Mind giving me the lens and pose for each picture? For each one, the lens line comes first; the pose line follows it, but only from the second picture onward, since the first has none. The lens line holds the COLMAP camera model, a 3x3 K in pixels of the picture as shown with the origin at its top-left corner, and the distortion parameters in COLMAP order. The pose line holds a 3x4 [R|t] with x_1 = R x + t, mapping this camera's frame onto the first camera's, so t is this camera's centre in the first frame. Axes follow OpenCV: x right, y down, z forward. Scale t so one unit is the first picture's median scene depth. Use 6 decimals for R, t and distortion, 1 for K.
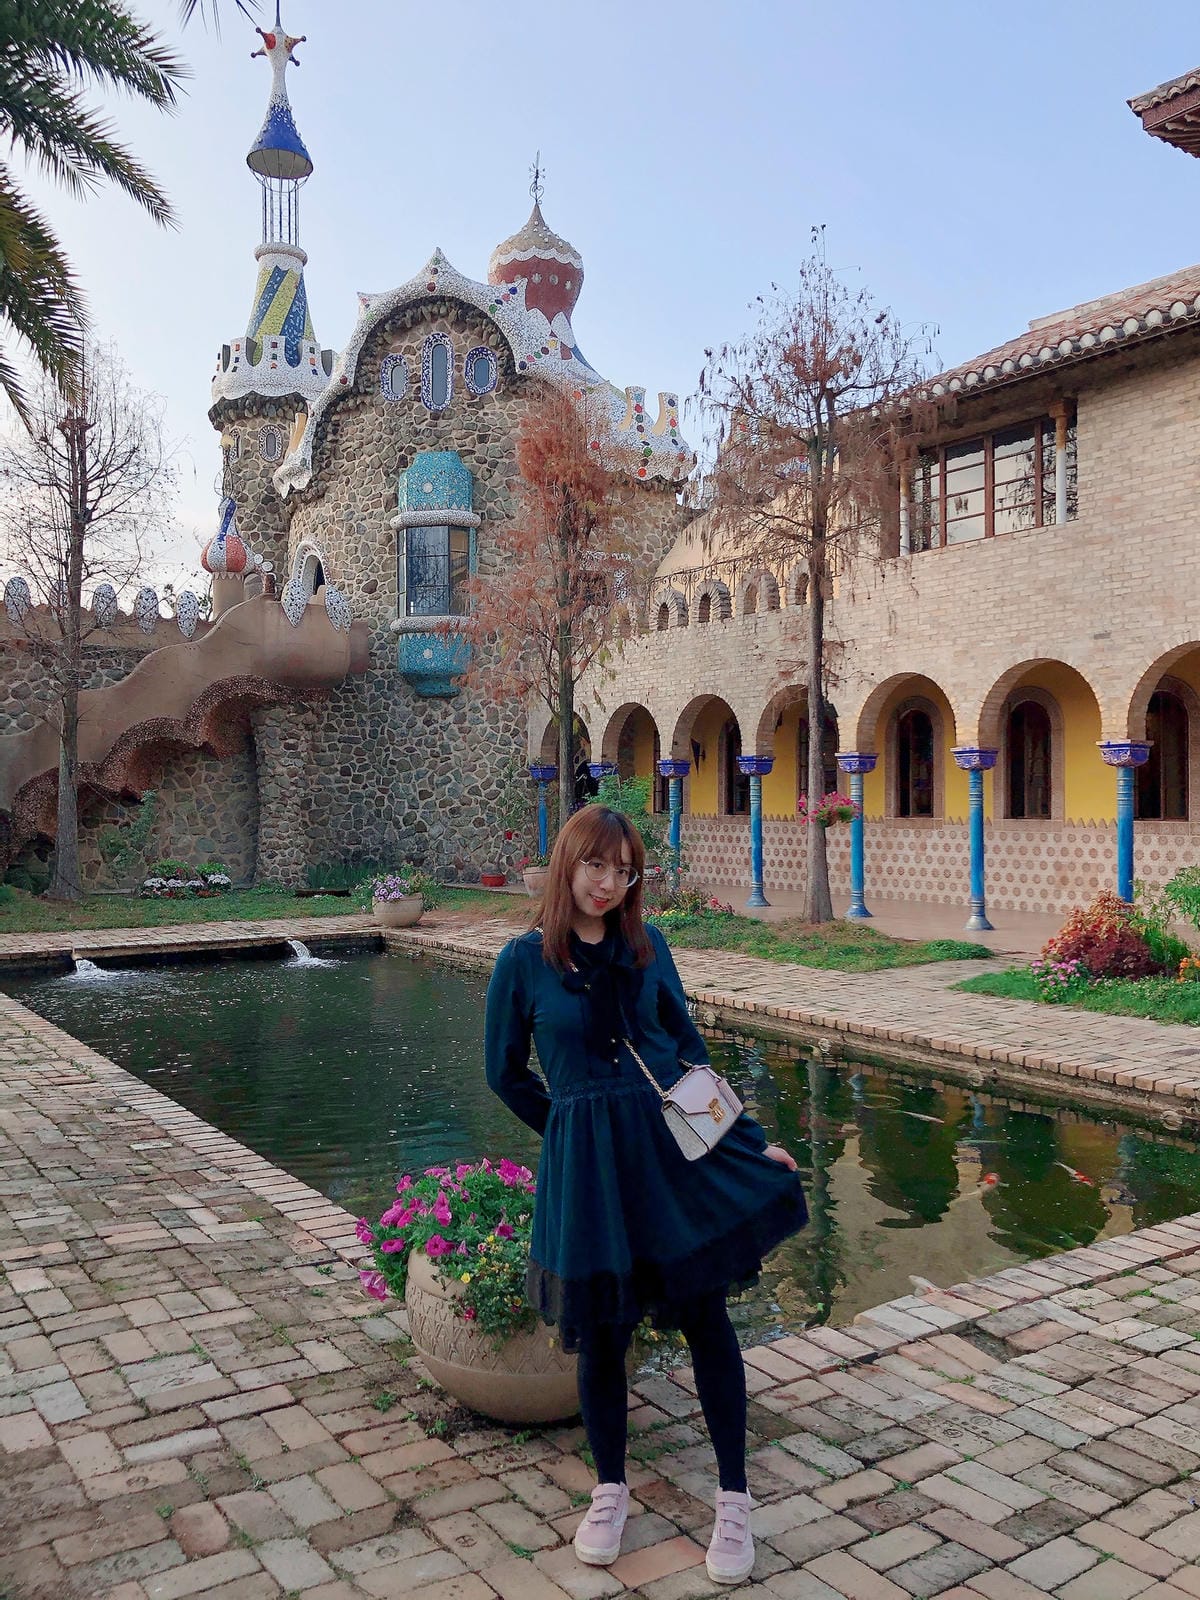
lens RADIAL K [[1299.2, 0, 596.2], [0, 1299.2, 803.5], [0, 0, 1]] dist [0.006918, -0.020566]
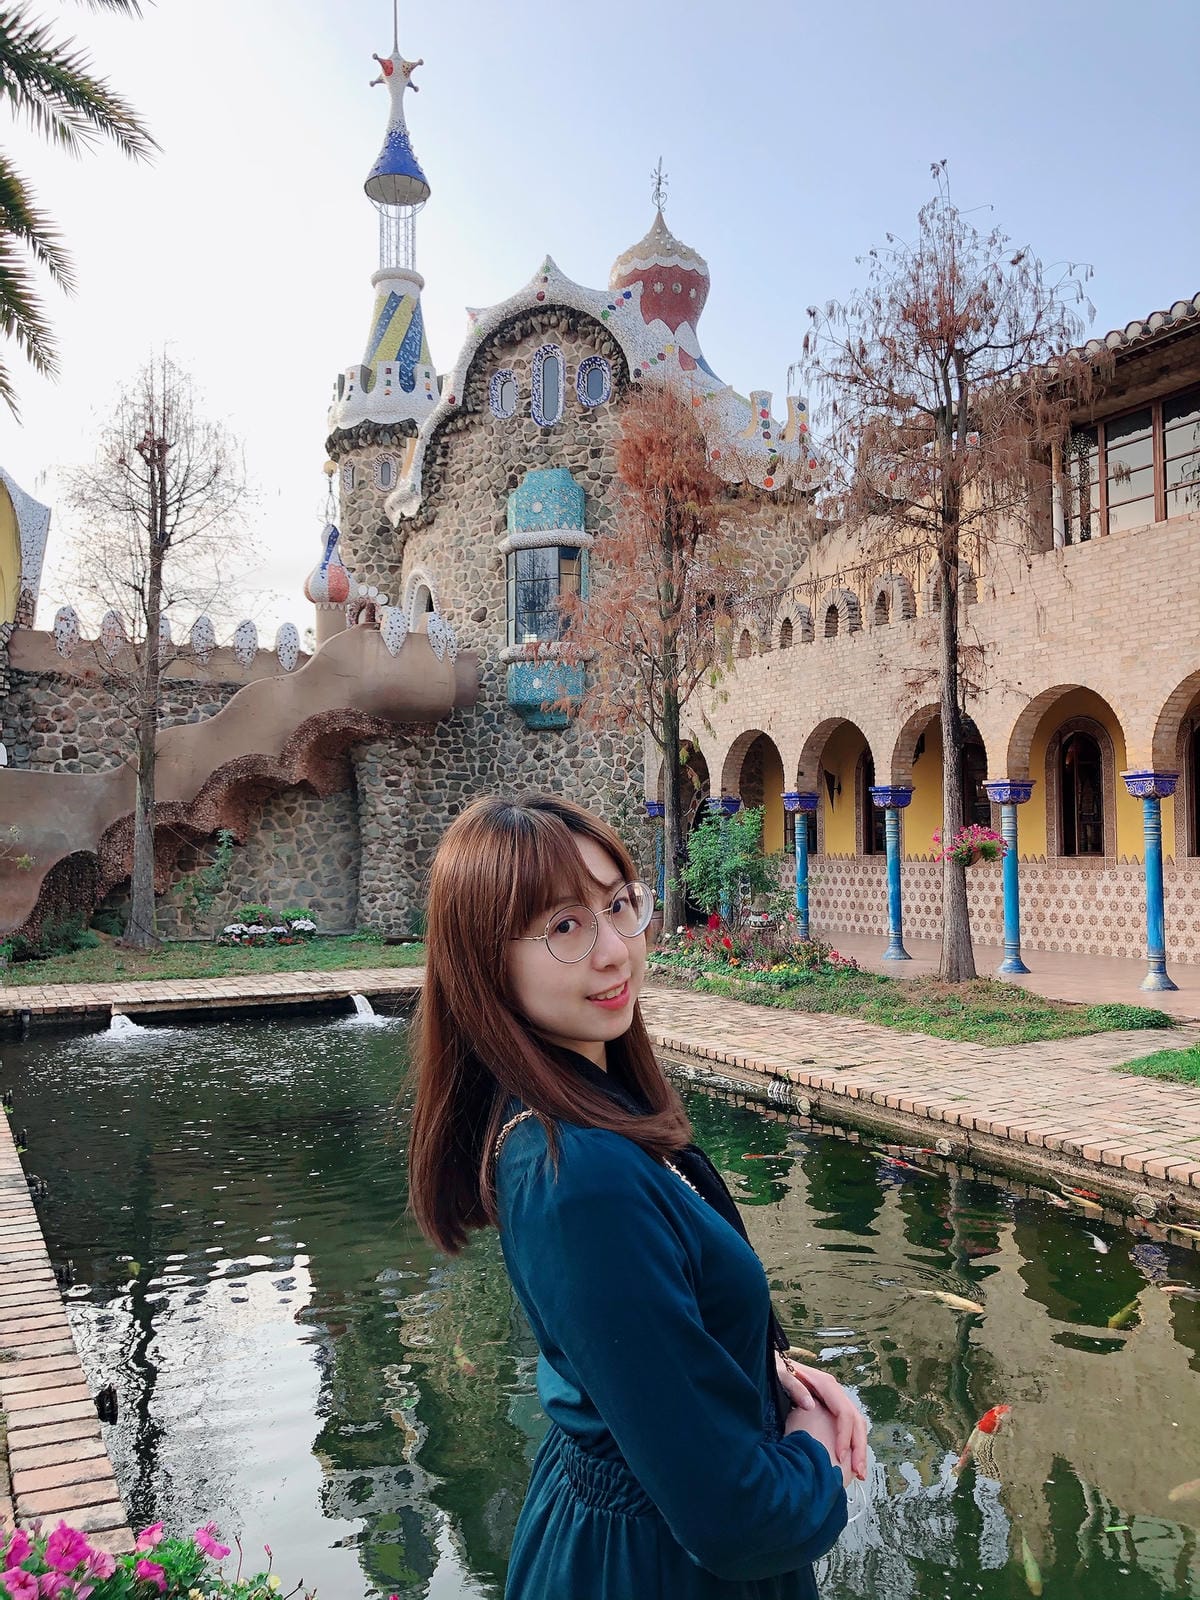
lens RADIAL K [[1299.2, 0, 598.8], [0, 1299.2, 792.1], [0, 0, 1]] dist [0.006918, -0.020566]
pose [[0.991920, -0.009933, -0.126474, 0.037852], [0.004468, 0.999047, -0.043425, 0.004391], [0.126785, 0.042509, 0.991019, 0.104984]]
